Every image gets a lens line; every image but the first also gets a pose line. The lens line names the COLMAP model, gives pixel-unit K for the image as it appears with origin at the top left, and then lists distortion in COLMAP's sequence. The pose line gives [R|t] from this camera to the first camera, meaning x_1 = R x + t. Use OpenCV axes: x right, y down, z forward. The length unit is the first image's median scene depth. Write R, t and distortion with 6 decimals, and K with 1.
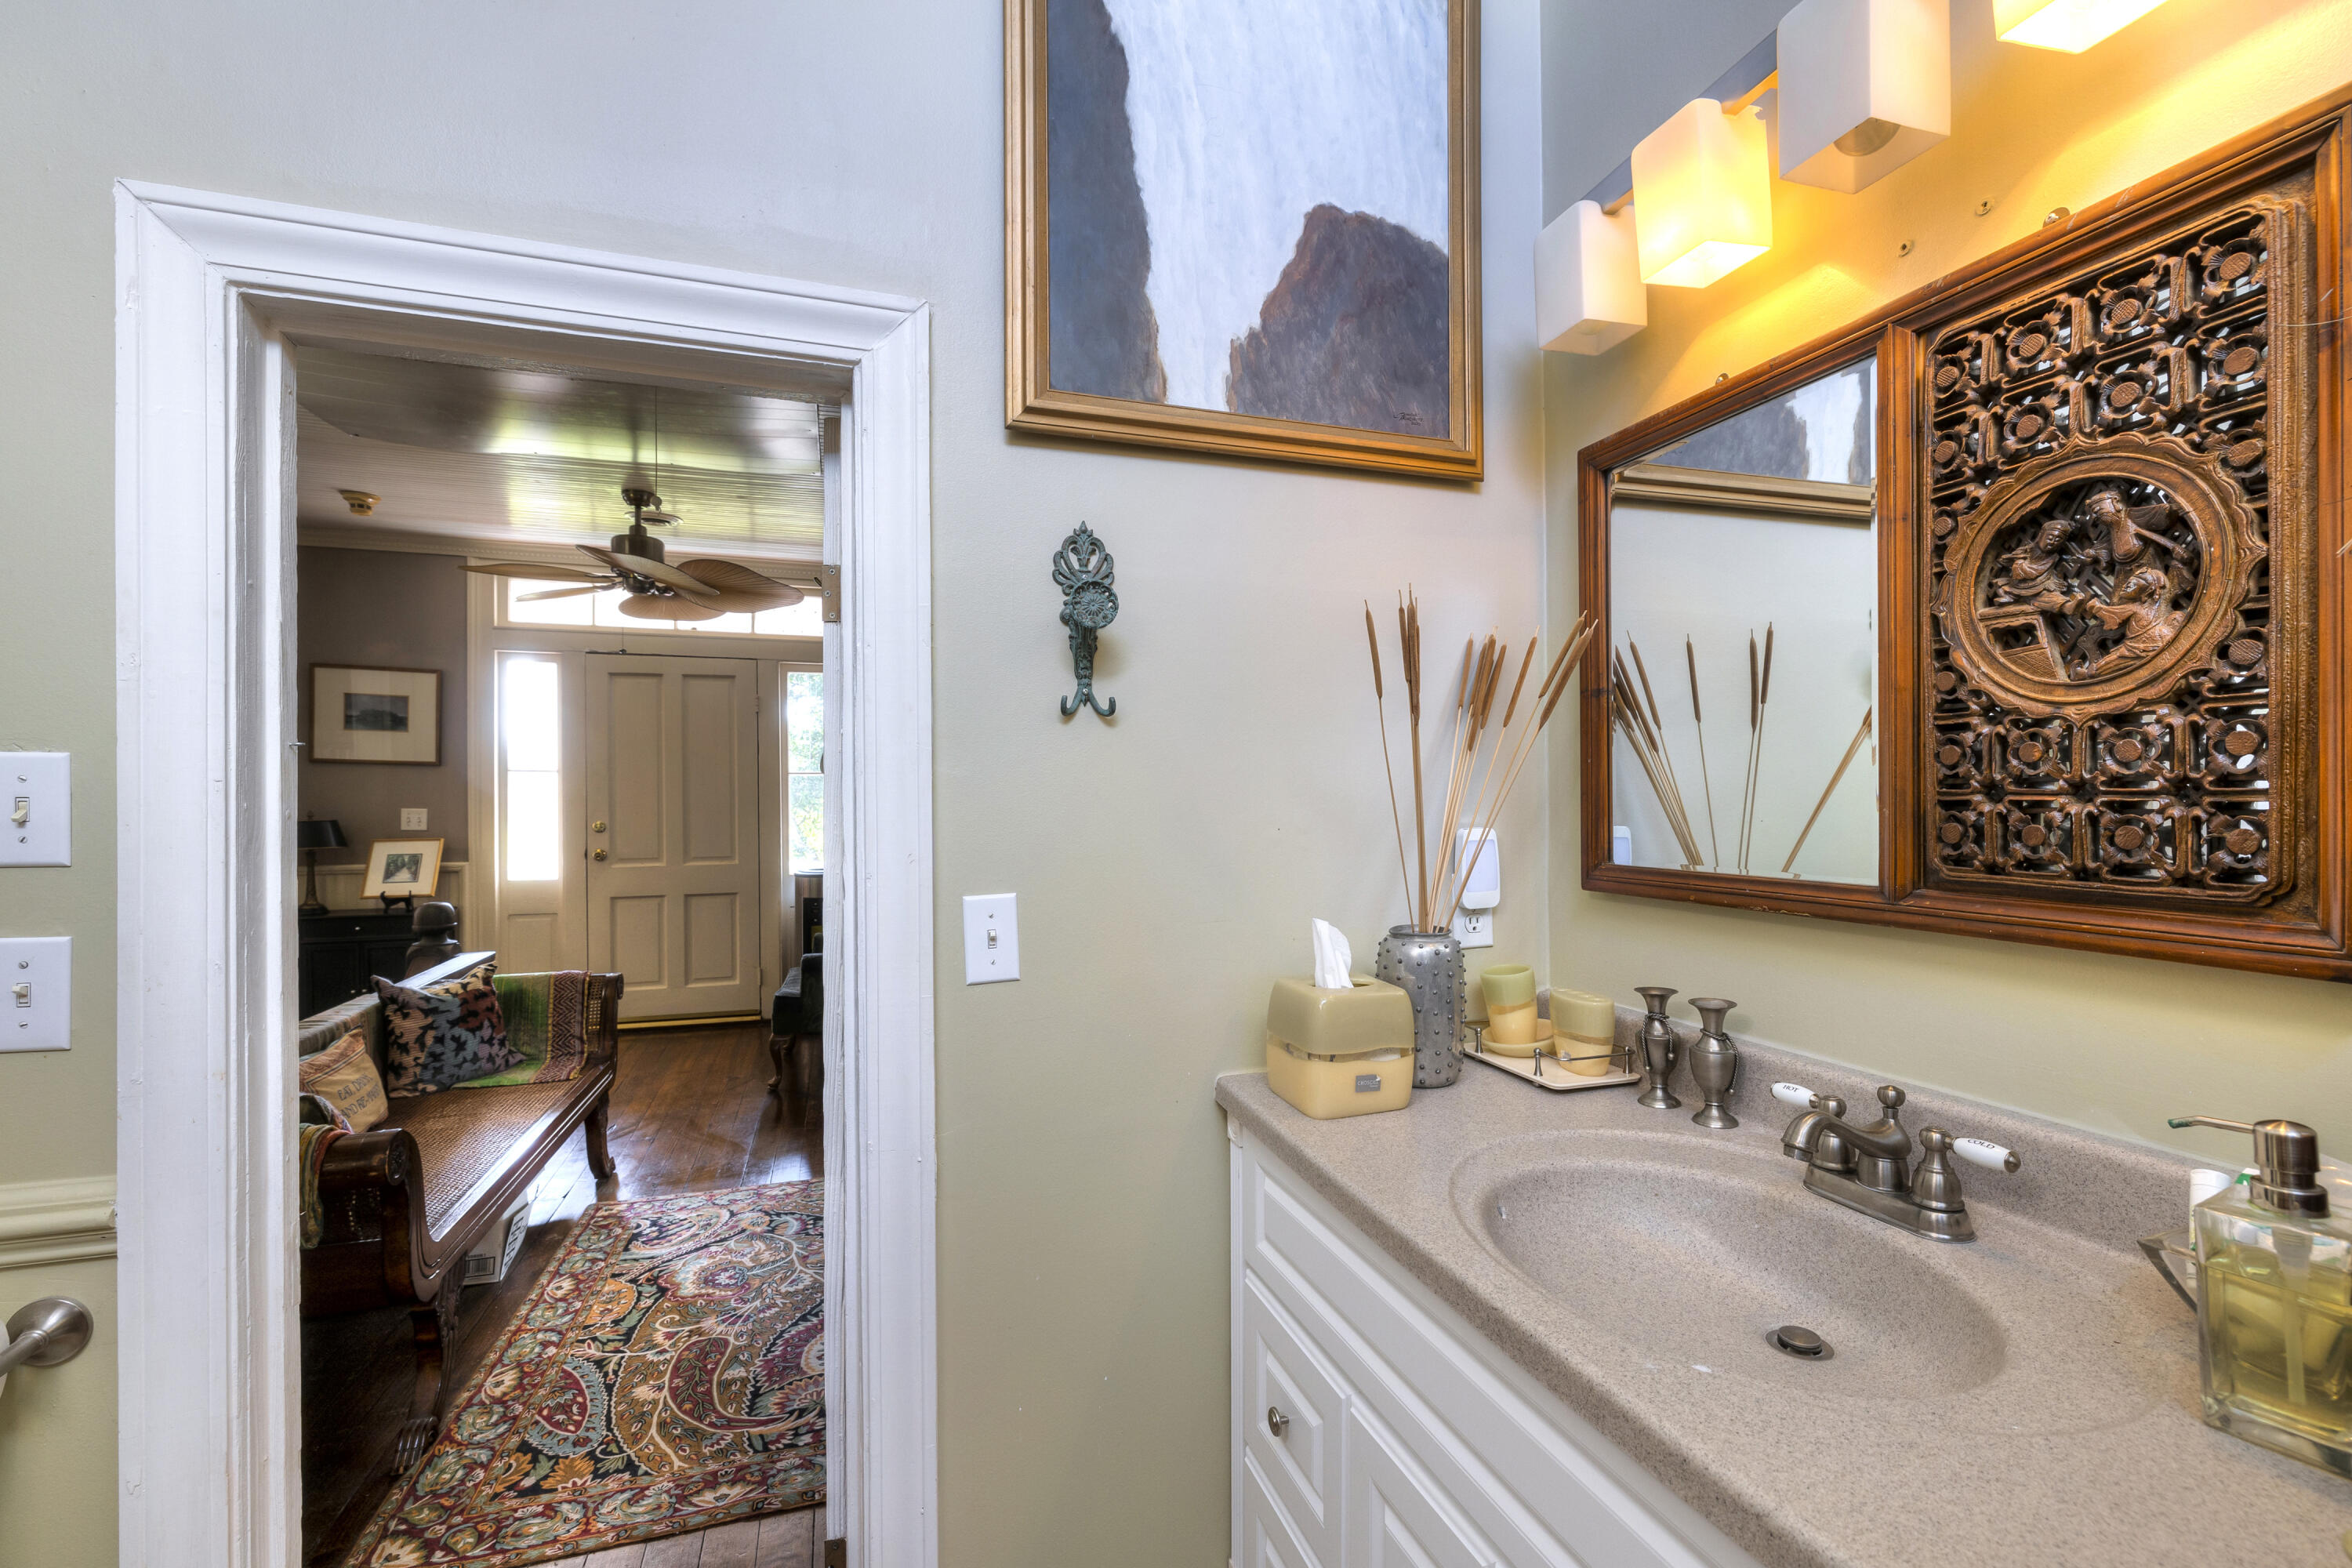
lens RADIAL K [[992.9, 0, 1173.3], [0, 992.9, 777.2], [0, 0, 1]] dist [-0.001027, 0.000172]
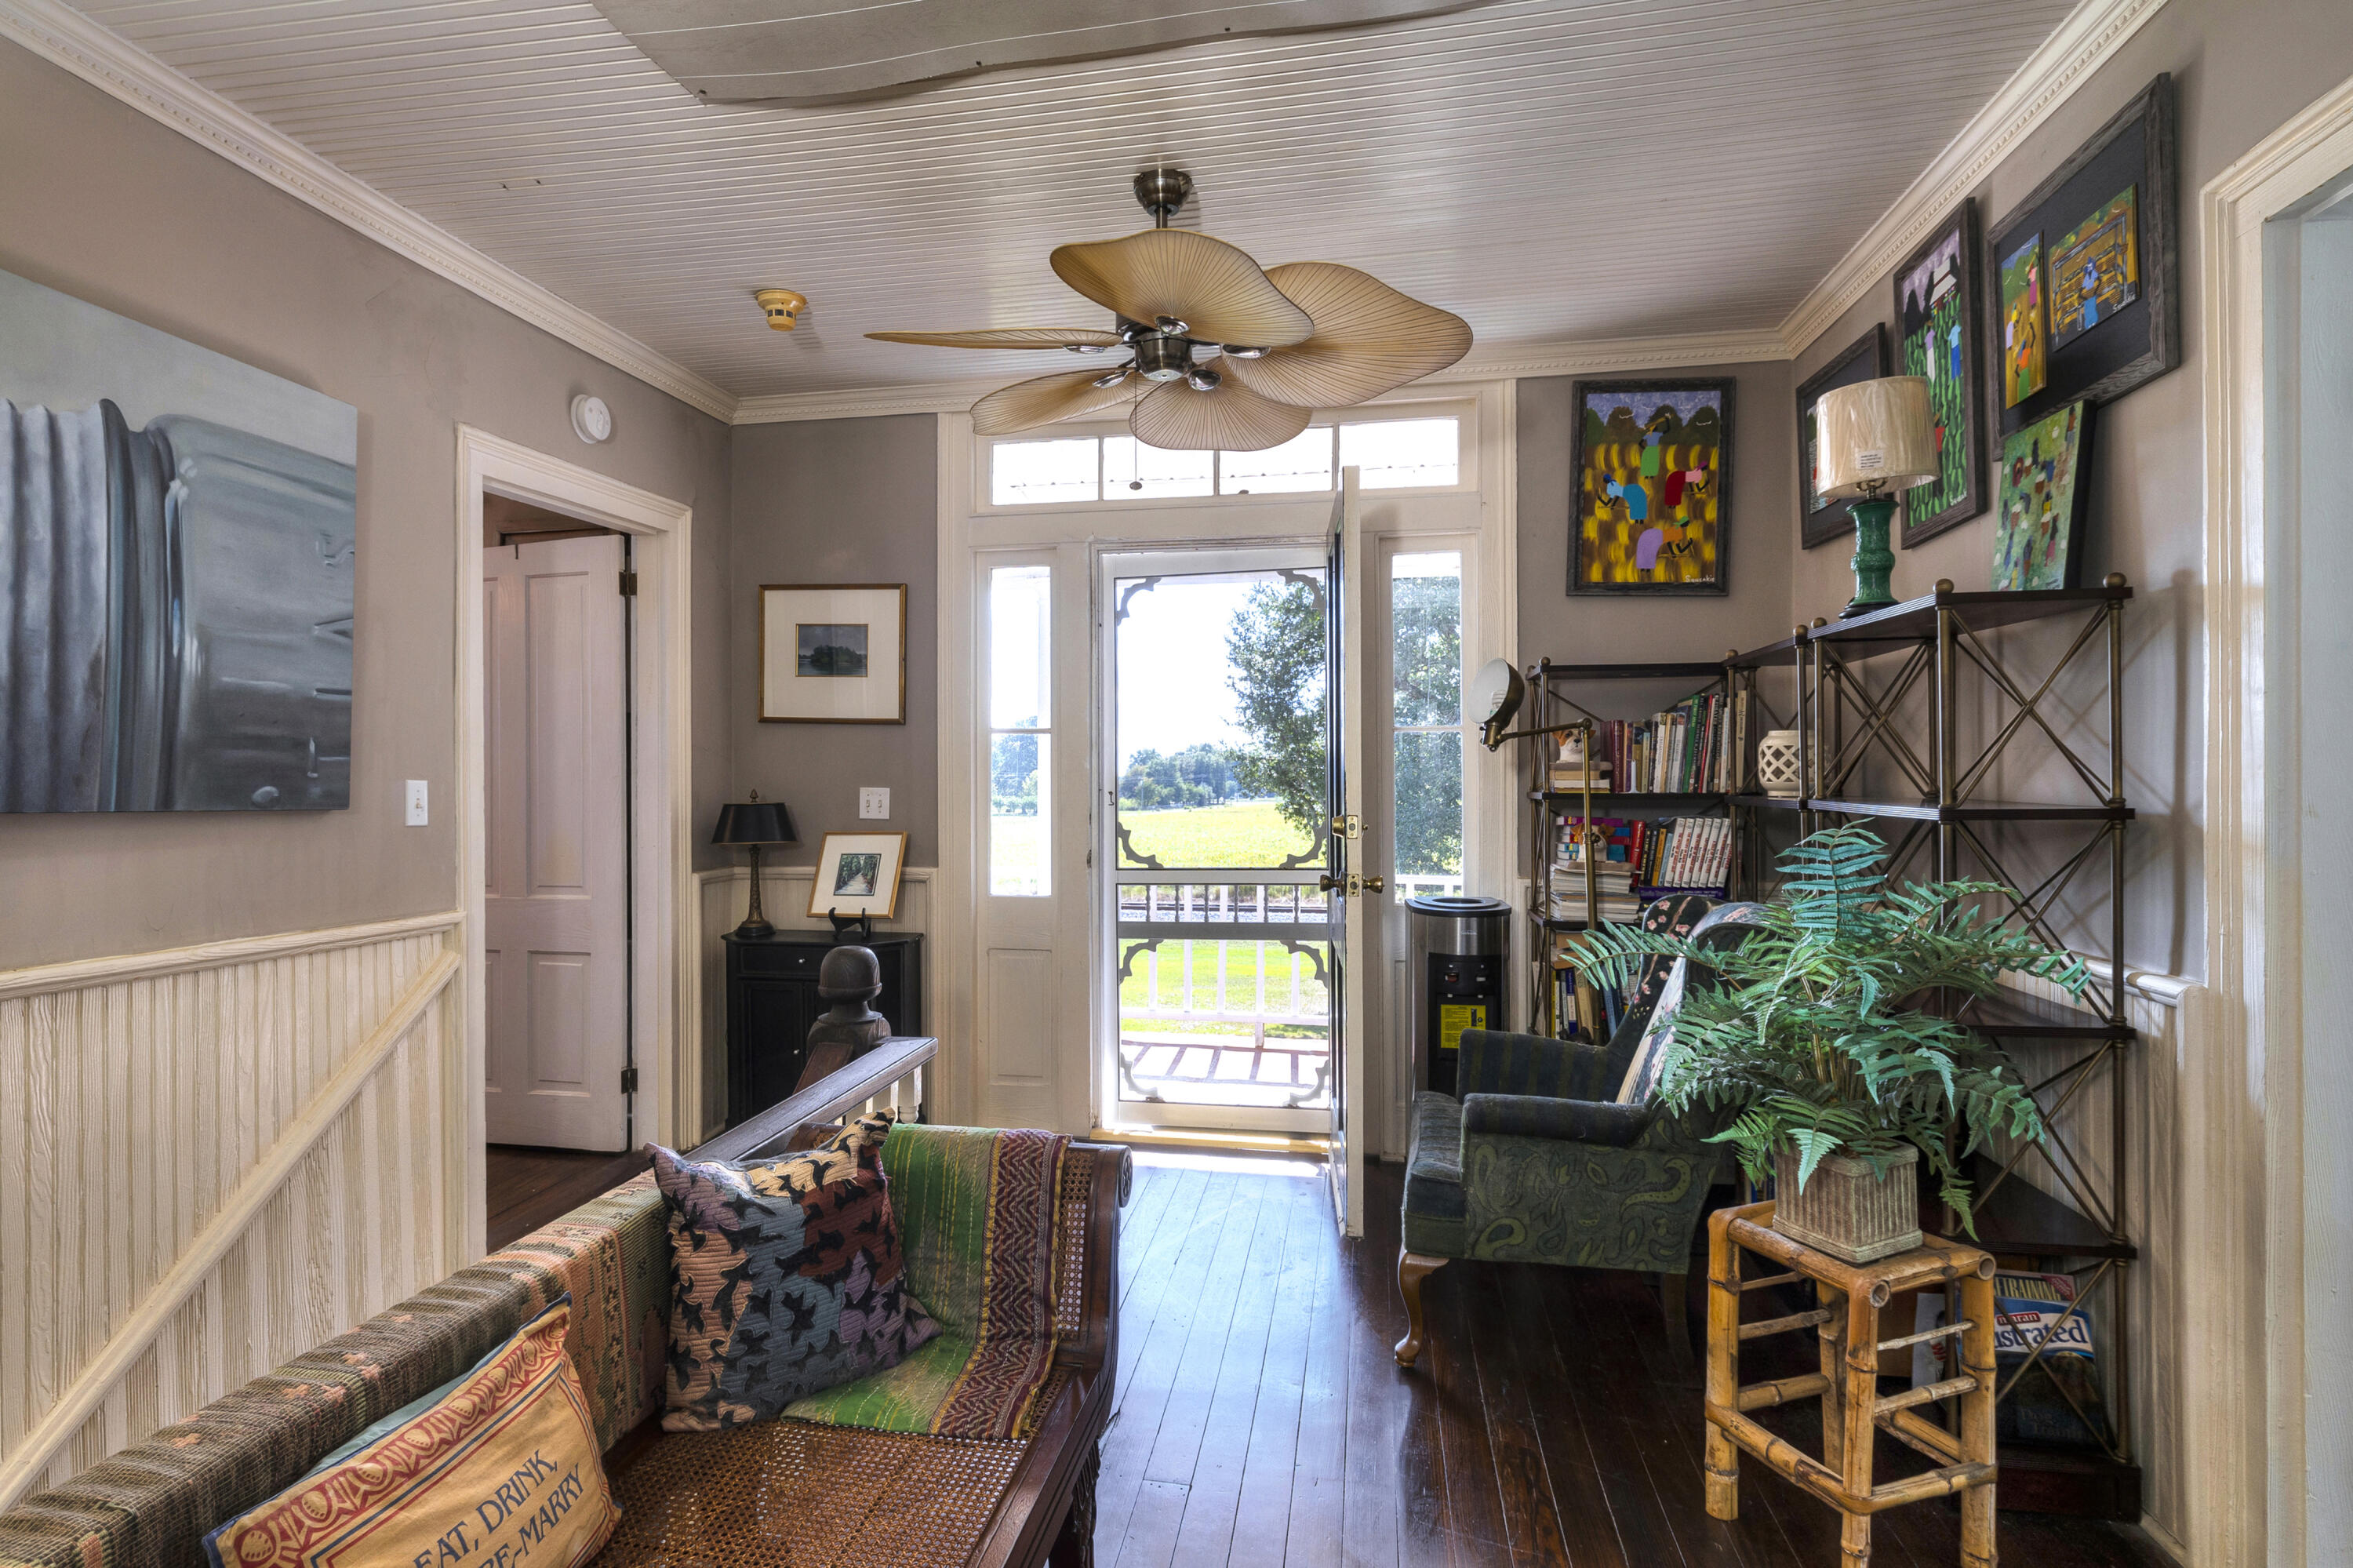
lens RADIAL K [[993.4, 0, 1173.8], [0, 993.4, 777.2], [0, 0, 1]] dist [-0.001027, 0.000172]
pose [[0.884661, 0.002382, -0.466229, -0.352462], [0.001462, 0.999968, 0.007882, 0.026174], [0.466233, -0.007654, 0.884629, 0.660753]]
